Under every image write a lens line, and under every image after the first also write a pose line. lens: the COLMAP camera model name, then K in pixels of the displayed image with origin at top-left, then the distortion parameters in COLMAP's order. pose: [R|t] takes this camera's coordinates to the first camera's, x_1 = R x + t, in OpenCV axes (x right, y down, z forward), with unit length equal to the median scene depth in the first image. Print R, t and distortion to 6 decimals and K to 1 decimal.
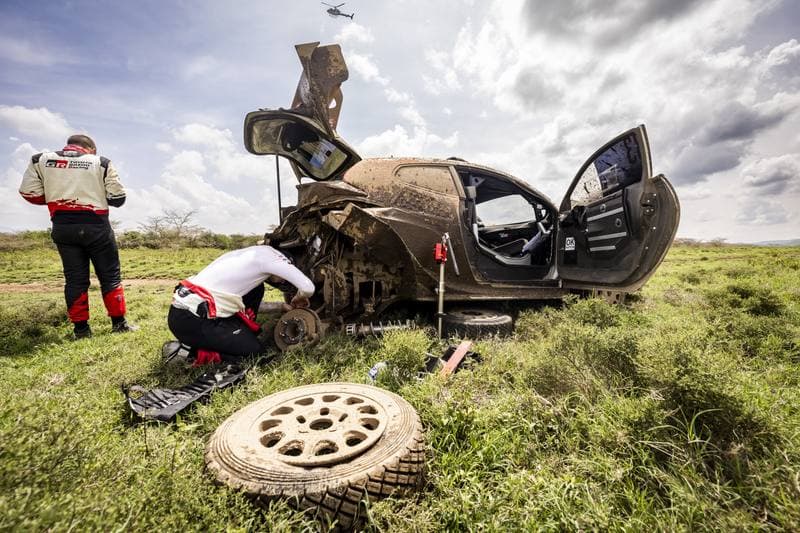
lens RADIAL K [[348.1, 0, 400.0], [0, 348.1, 266.5], [0, 0, 1]] dist [0.002224, -0.000109]
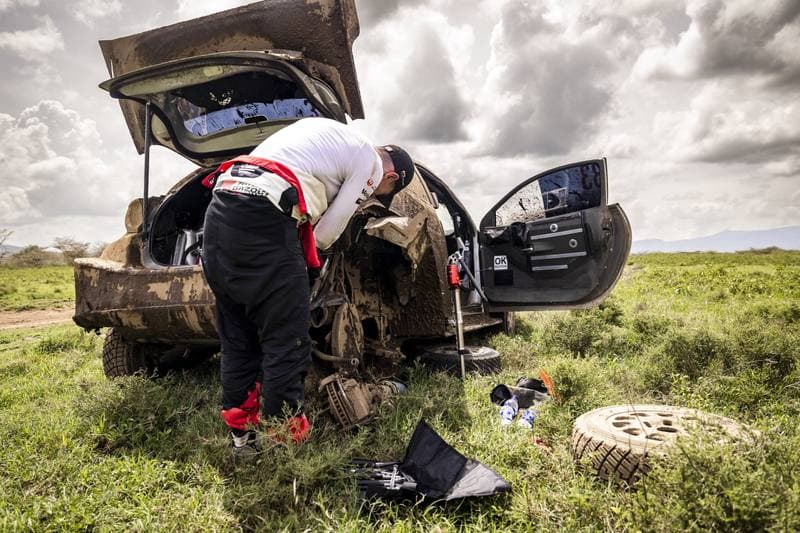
lens RADIAL K [[572.6, 0, 418.2], [0, 572.6, 265.6], [0, 0, 1]] dist [-0.037842, 0.038170]
pose [[0.720288, -0.008463, 0.693623, -0.980439], [0.045794, 0.998324, -0.035374, -0.021787], [-0.692162, 0.057243, 0.719469, 0.109216]]
